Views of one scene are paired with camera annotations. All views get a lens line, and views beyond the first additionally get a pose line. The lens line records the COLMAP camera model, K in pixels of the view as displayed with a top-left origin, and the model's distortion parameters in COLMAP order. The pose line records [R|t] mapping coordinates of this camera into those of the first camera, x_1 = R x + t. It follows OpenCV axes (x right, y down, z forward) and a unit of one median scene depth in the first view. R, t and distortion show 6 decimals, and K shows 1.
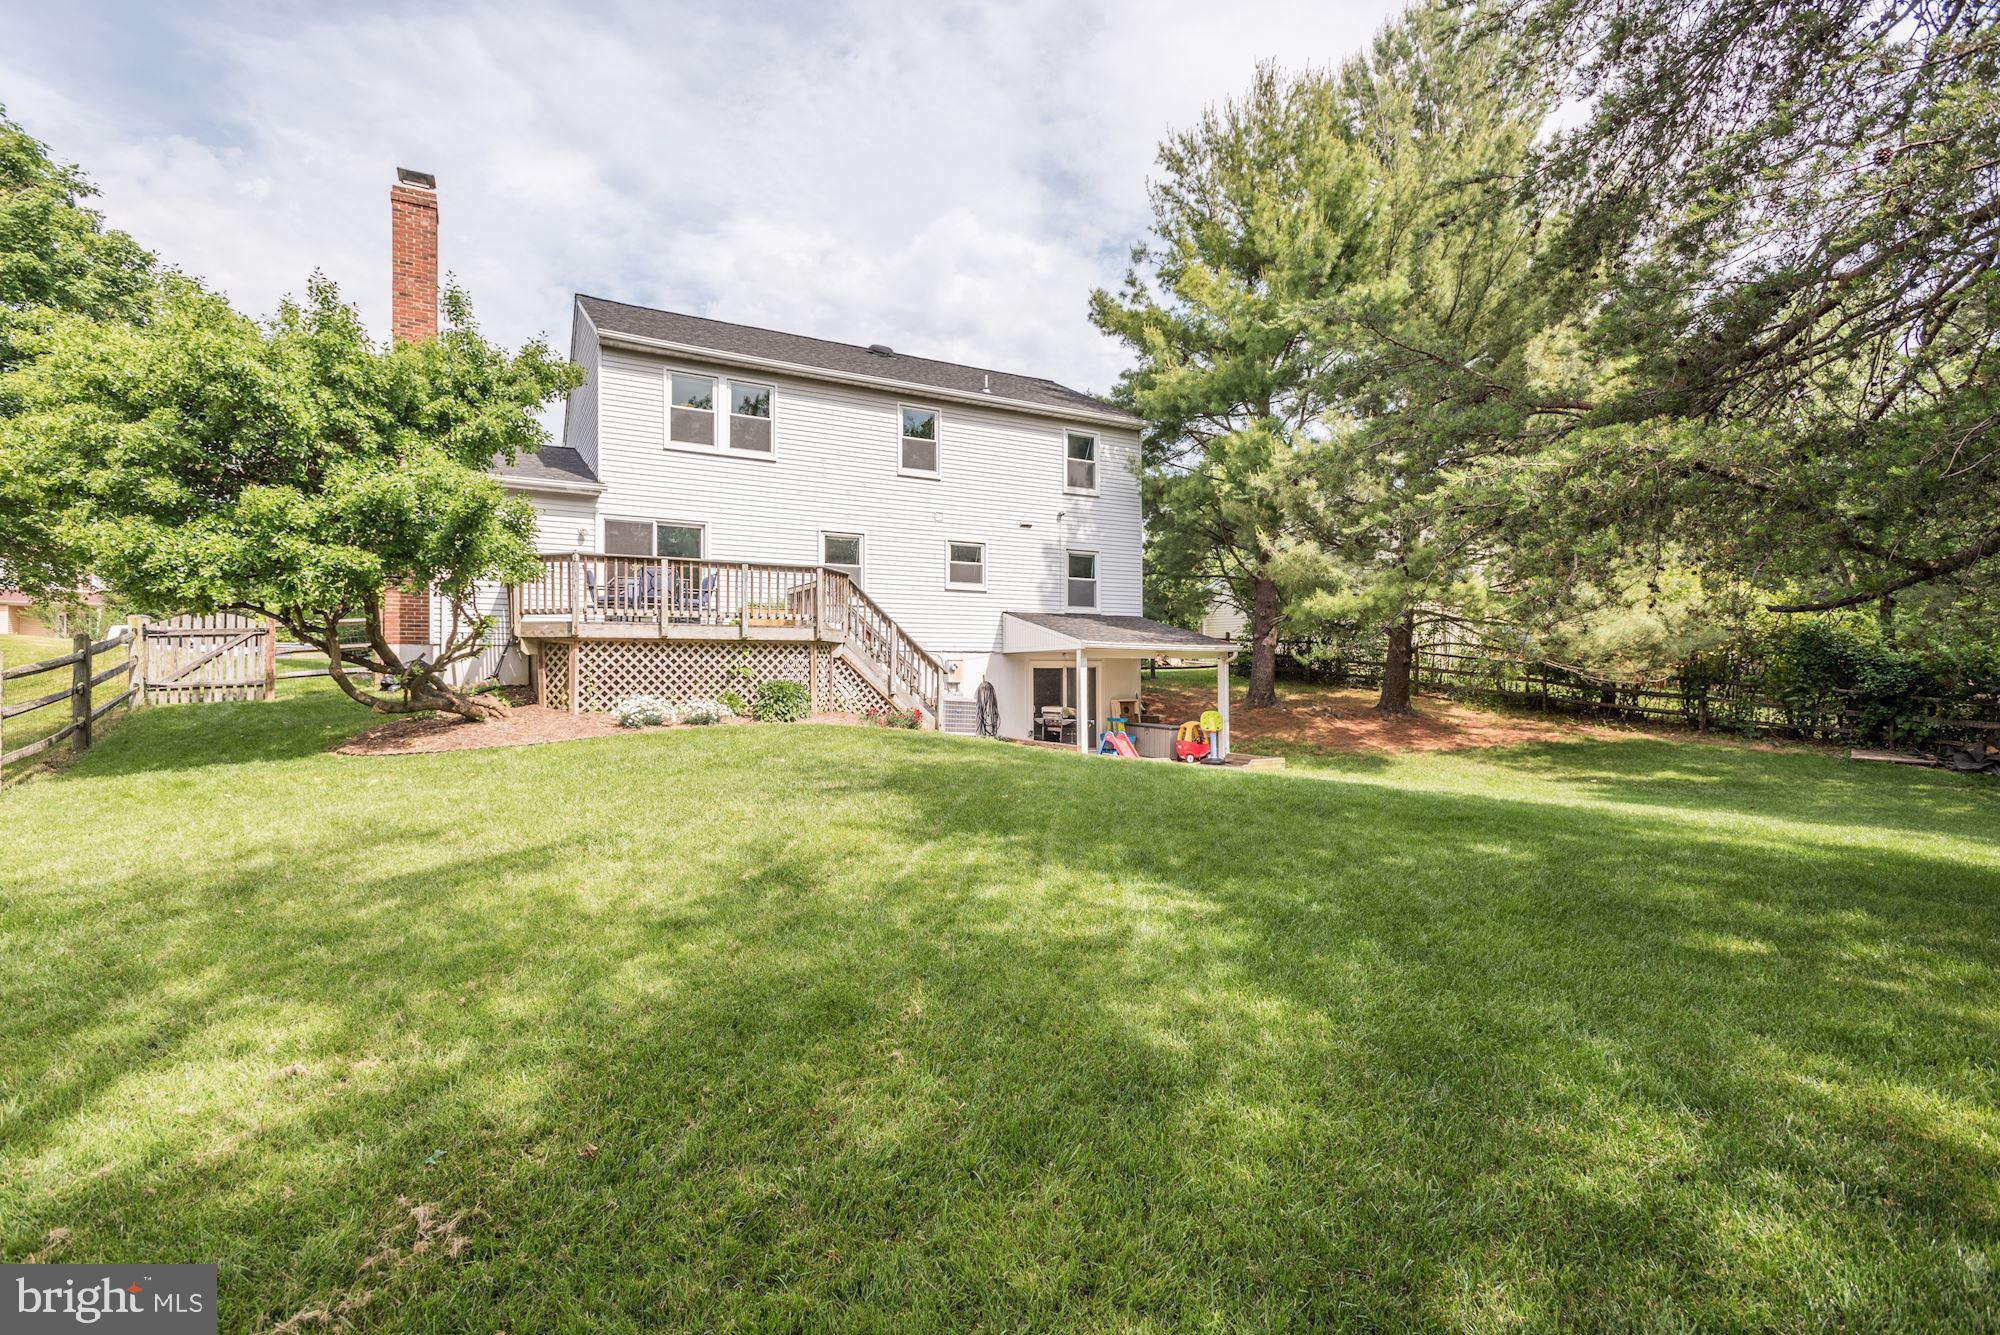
lens RADIAL K [[955.8, 0, 1007.0], [0, 955.8, 667.1], [0, 0, 1]] dist [0.009790, -0.000485]
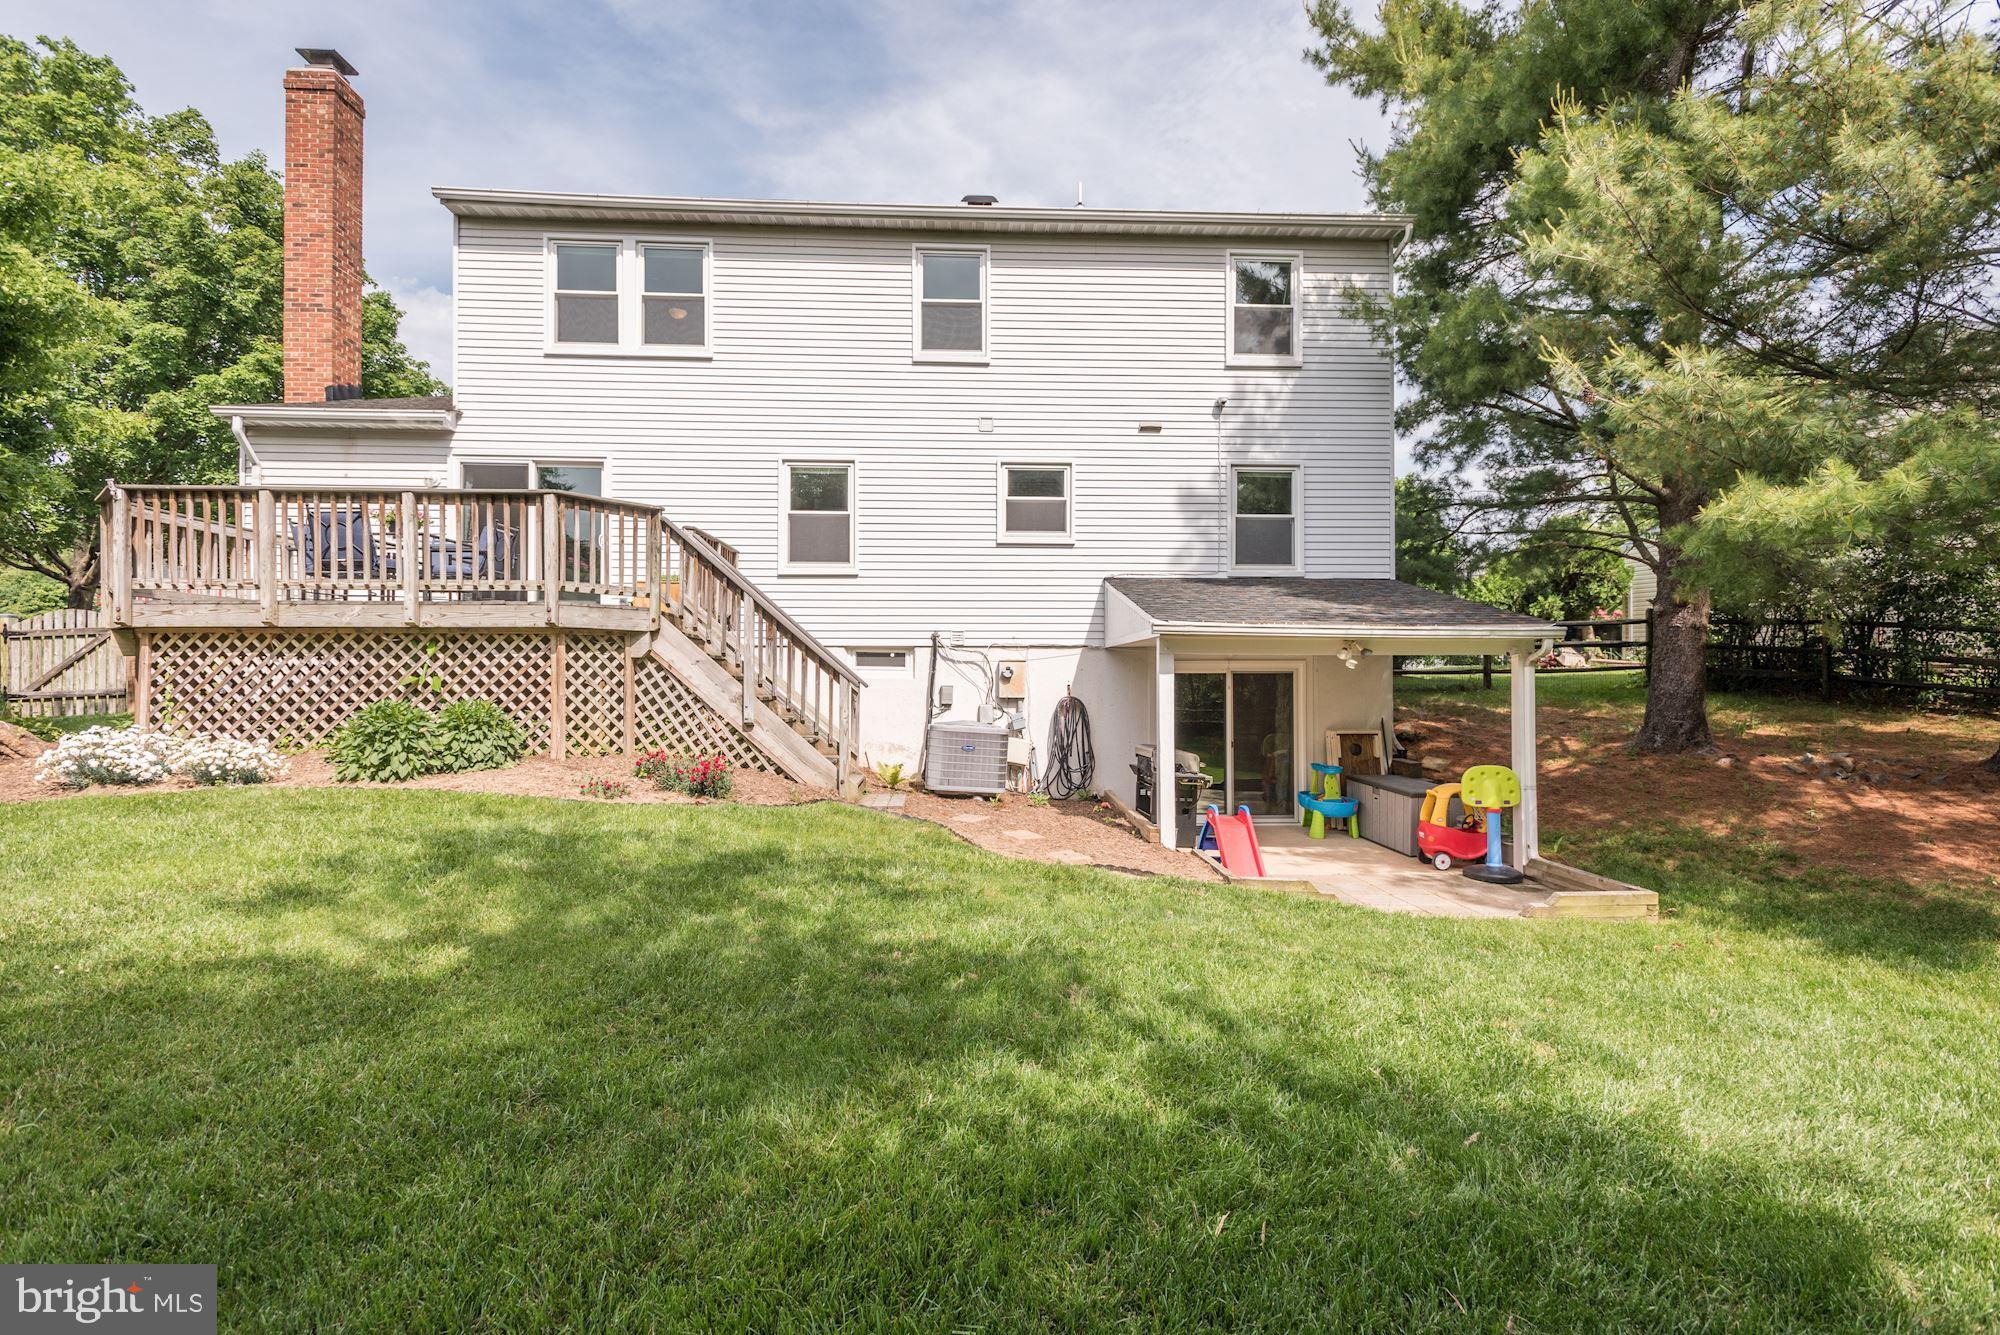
lens RADIAL K [[955.8, 0, 990.6], [0, 955.8, 672.3], [0, 0, 1]] dist [0.009790, -0.000485]
pose [[0.890696, 0.000398, -0.454600, 0.205966], [0.001607, 0.999991, 0.004024, -0.002631], [0.454597, -0.004315, 0.890687, 0.458645]]
